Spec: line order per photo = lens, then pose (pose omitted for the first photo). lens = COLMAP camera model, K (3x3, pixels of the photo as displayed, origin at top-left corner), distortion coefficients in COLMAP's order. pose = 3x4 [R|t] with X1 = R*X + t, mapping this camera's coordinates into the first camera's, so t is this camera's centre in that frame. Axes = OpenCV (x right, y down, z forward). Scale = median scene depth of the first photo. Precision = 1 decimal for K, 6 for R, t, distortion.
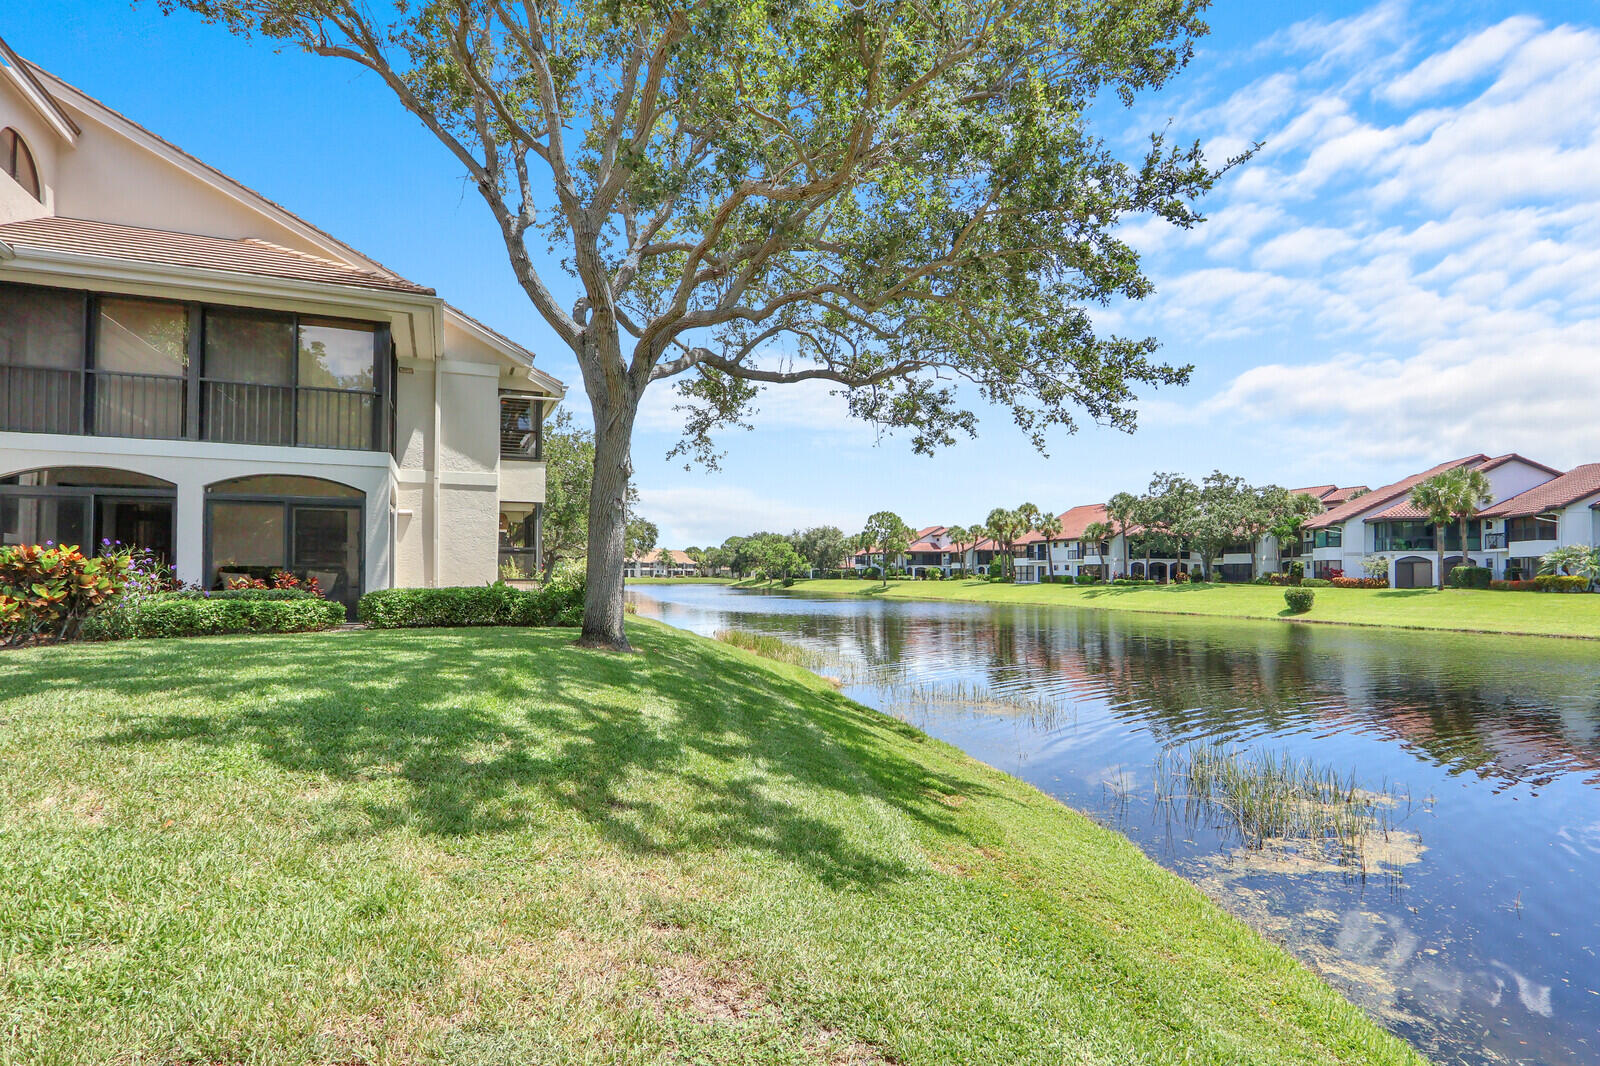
lens RADIAL K [[799.4, 0, 811.3], [0, 799.4, 601.5], [0, 0, 1]] dist [-0.002707, -0.000485]
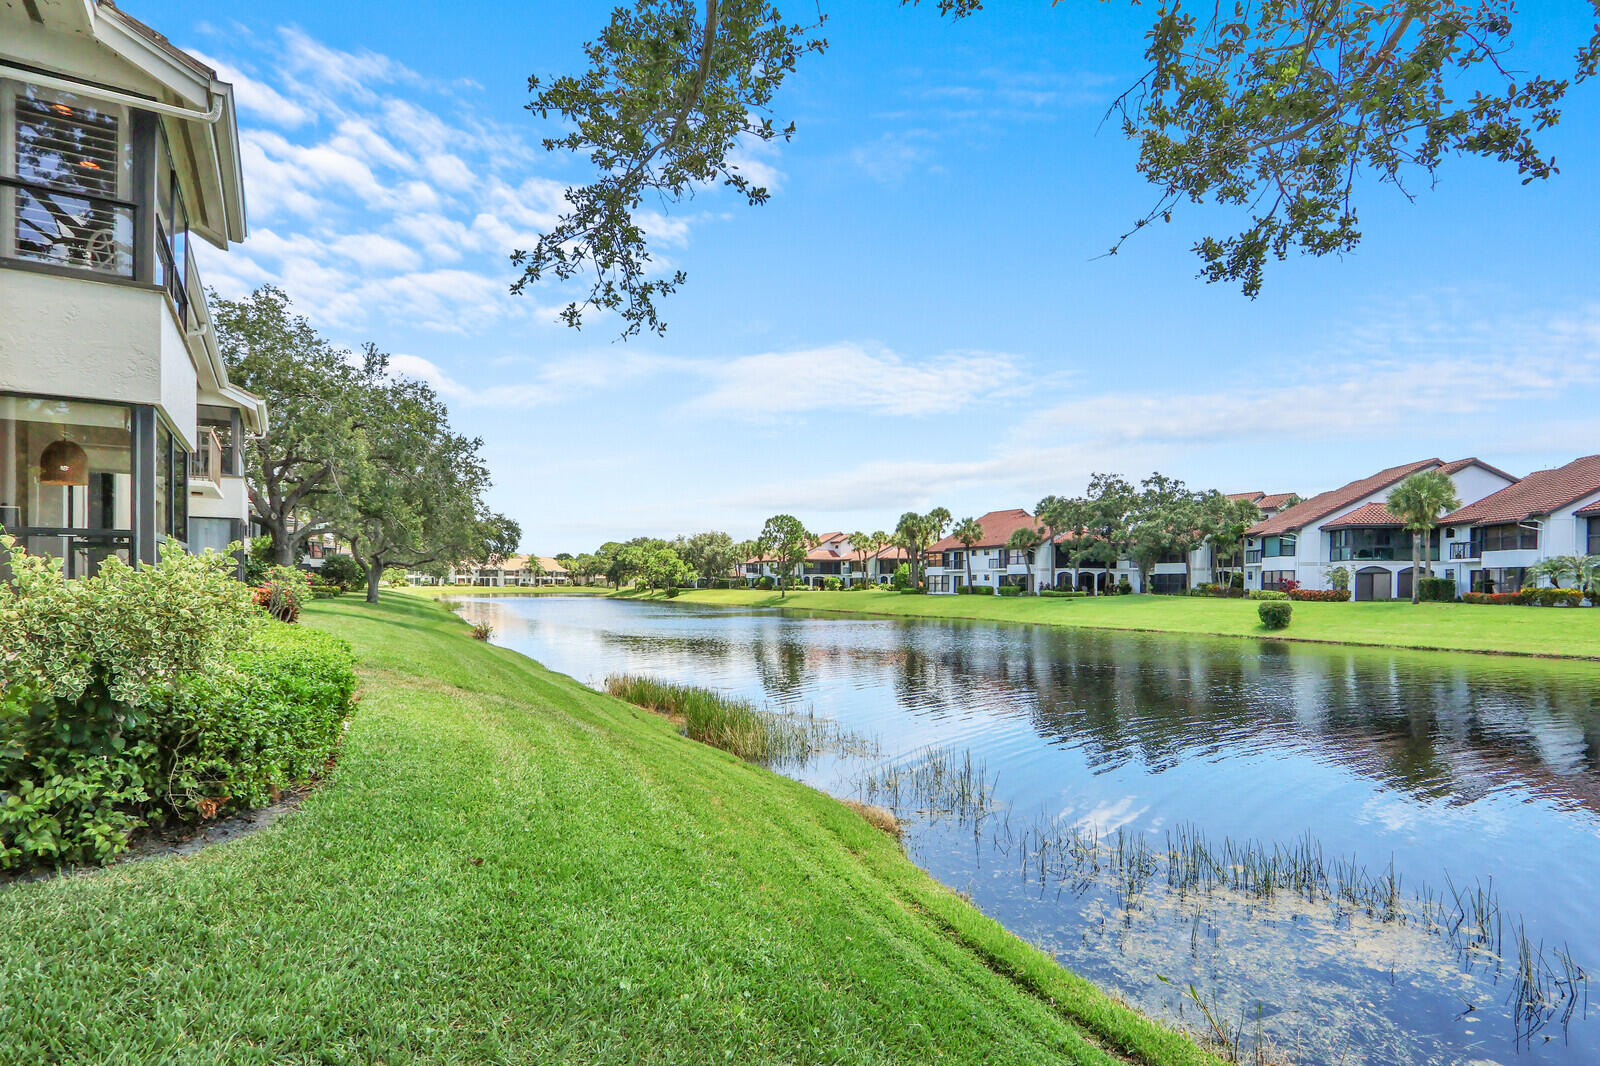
lens RADIAL K [[799.4, 0, 811.3], [0, 799.4, 601.5], [0, 0, 1]] dist [-0.002707, -0.000485]
pose [[0.988159, -0.002388, 0.153412, -0.019603], [0.003998, 0.999940, -0.010189, -0.005974], [-0.153378, 0.010682, 0.988110, 0.118147]]
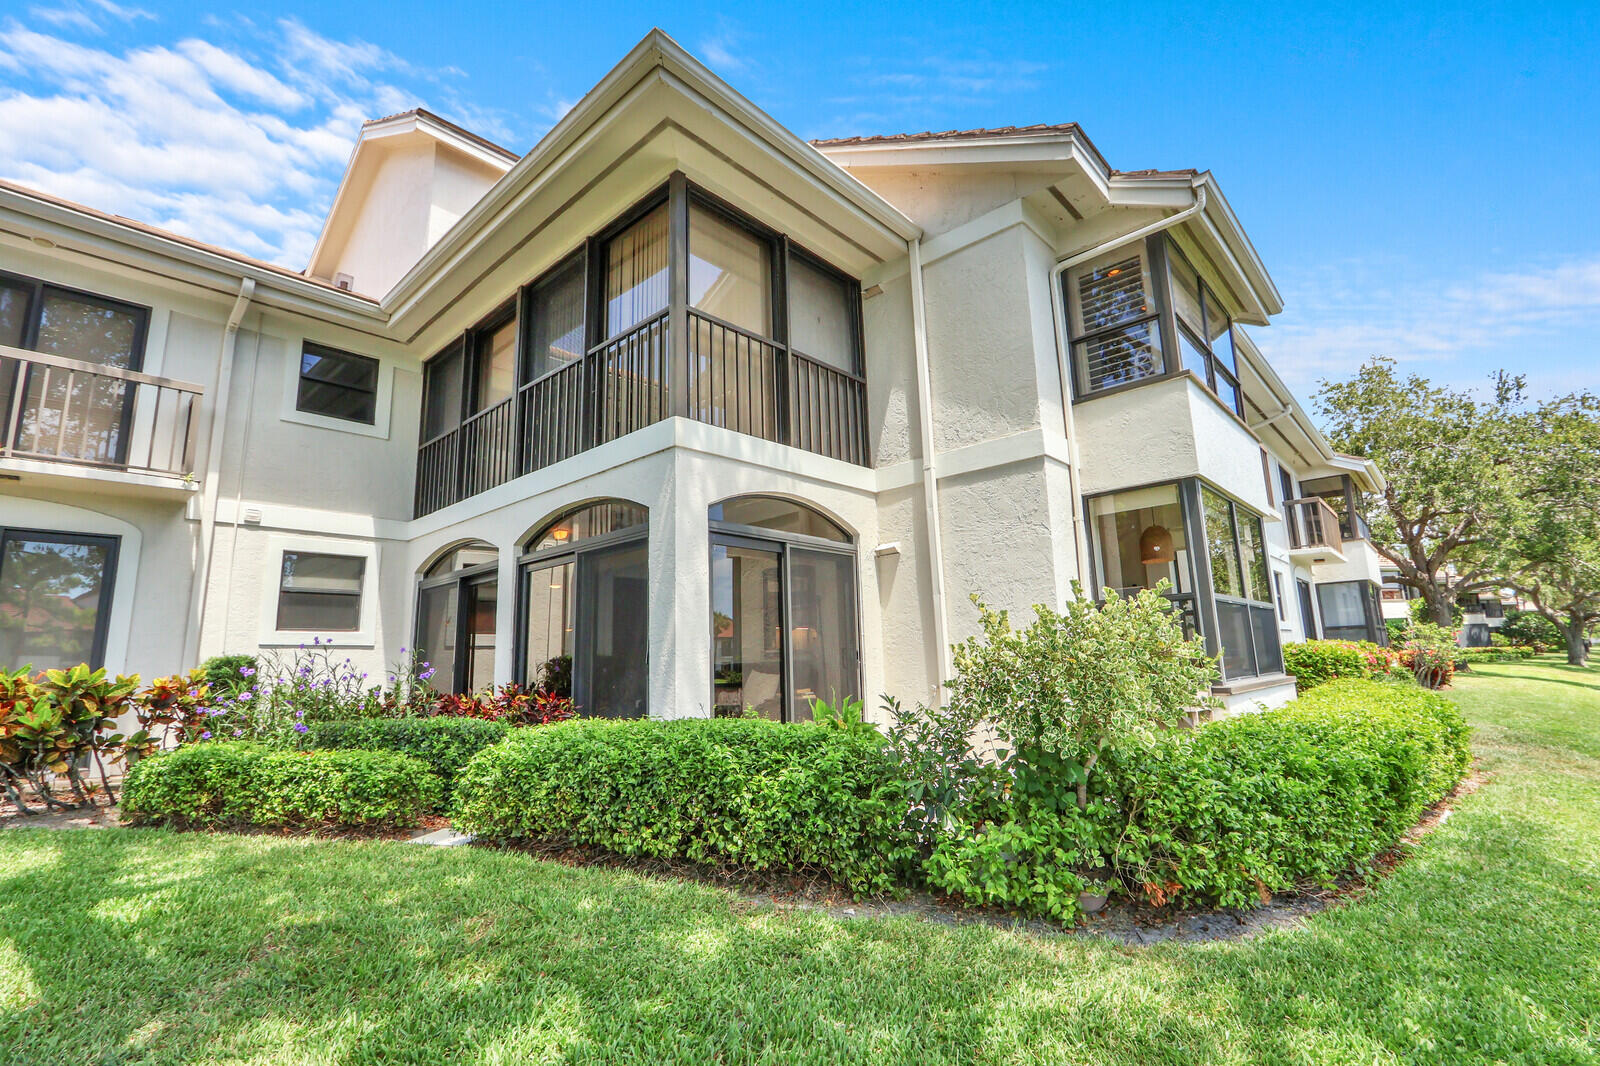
lens RADIAL K [[733.4, 0, 800.9], [0, 733.4, 528.1], [0, 0, 1]] dist [-0.014412, -0.000217]
pose [[0.391614, -0.187173, -0.900891, -0.018660], [0.001719, 0.979239, -0.202704, -0.005288], [0.920128, 0.077833, 0.383805, 0.132134]]
